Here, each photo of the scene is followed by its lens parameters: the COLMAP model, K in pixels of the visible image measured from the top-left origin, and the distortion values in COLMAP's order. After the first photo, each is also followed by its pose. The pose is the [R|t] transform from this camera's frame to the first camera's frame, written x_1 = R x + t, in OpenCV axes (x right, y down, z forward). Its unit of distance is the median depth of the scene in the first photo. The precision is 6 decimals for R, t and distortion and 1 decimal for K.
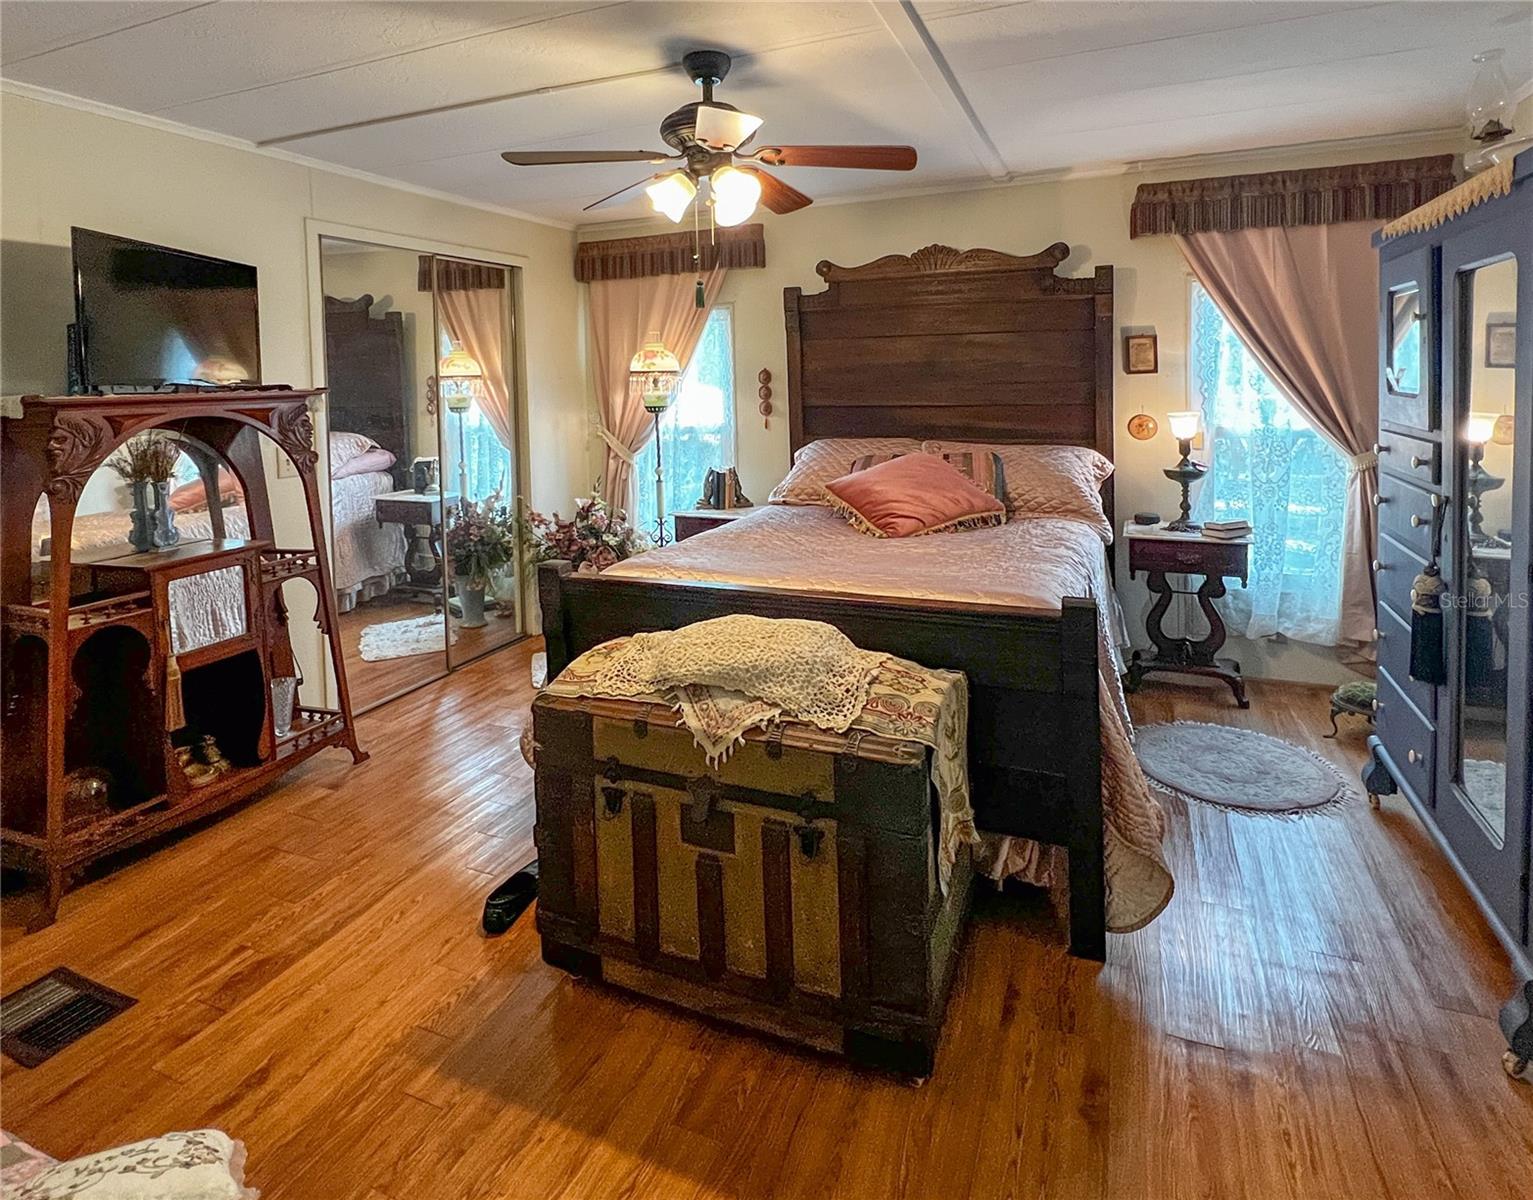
lens RADIAL K [[811.9, 0, 766.5], [0, 811.9, 600.0], [0, 0, 1]] dist [0.000307, -0.001028]
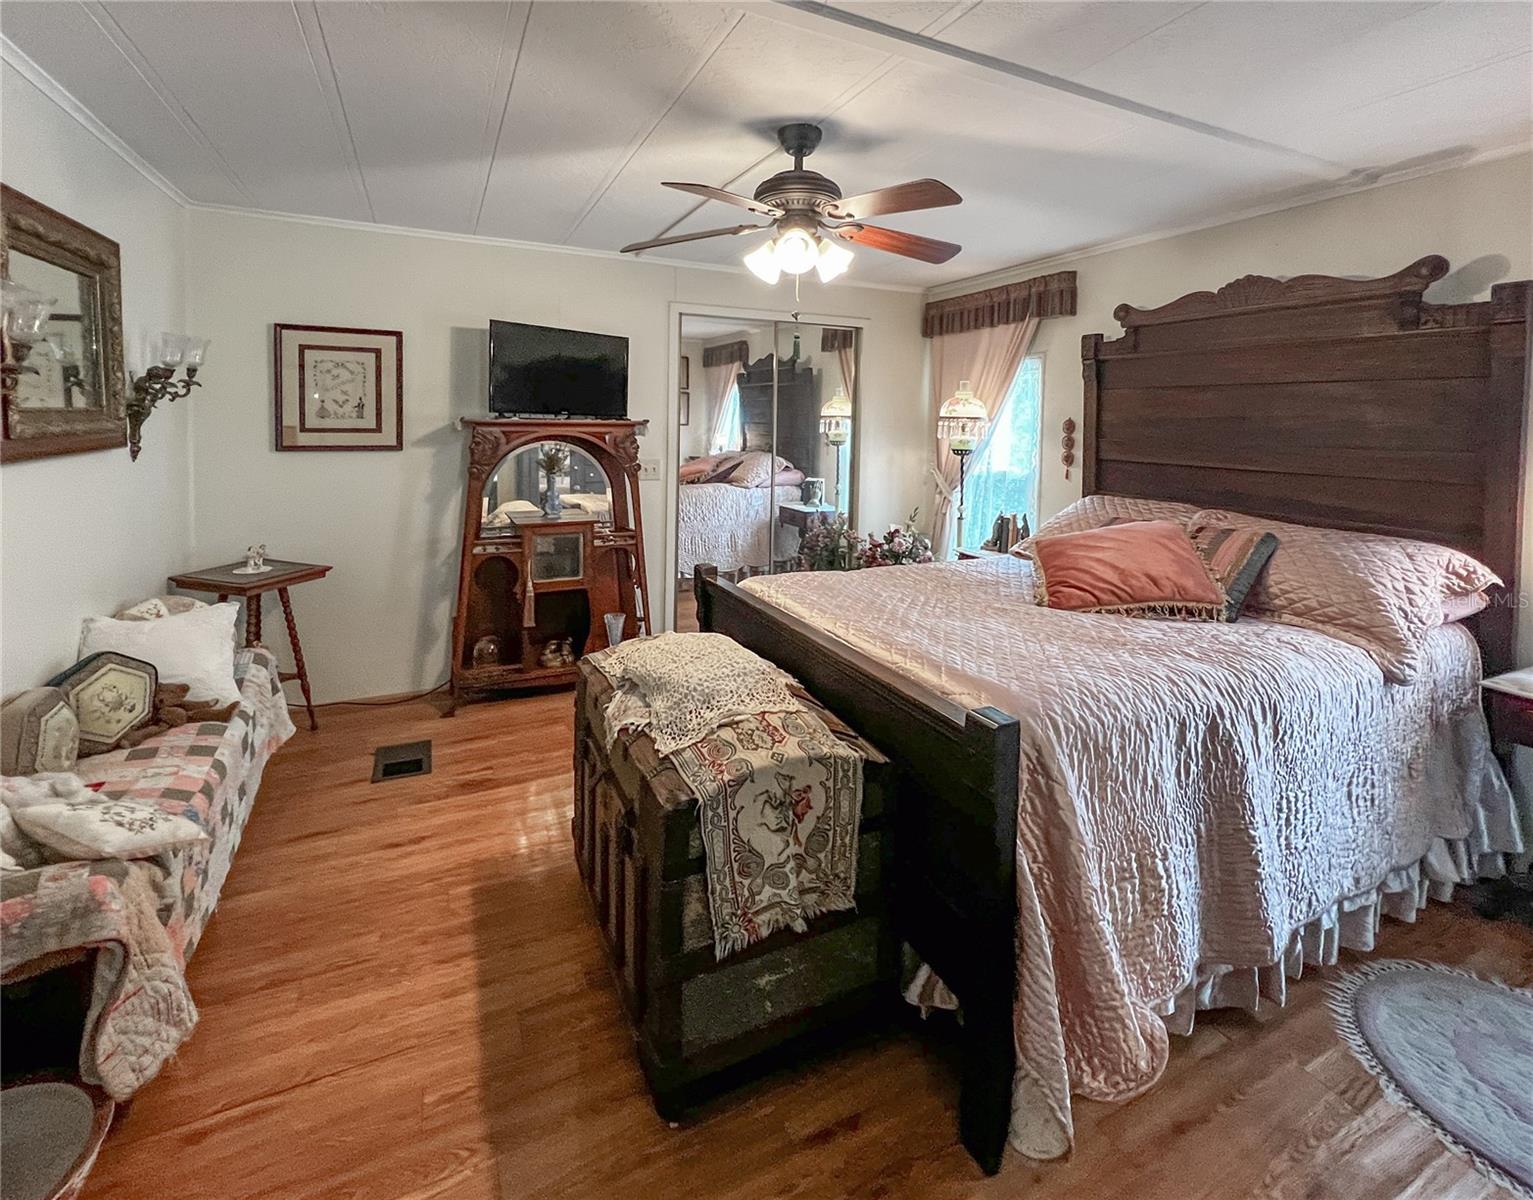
lens RADIAL K [[682.4, 0, 768.0], [0, 682.4, 594.4], [0, 0, 1]] dist [-0.001126, -0.000157]
pose [[0.743440, 0.198546, -0.638652, 0.334224], [-0.209609, 0.975979, 0.059413, -0.058025], [0.635107, 0.089697, 0.767199, 0.181083]]
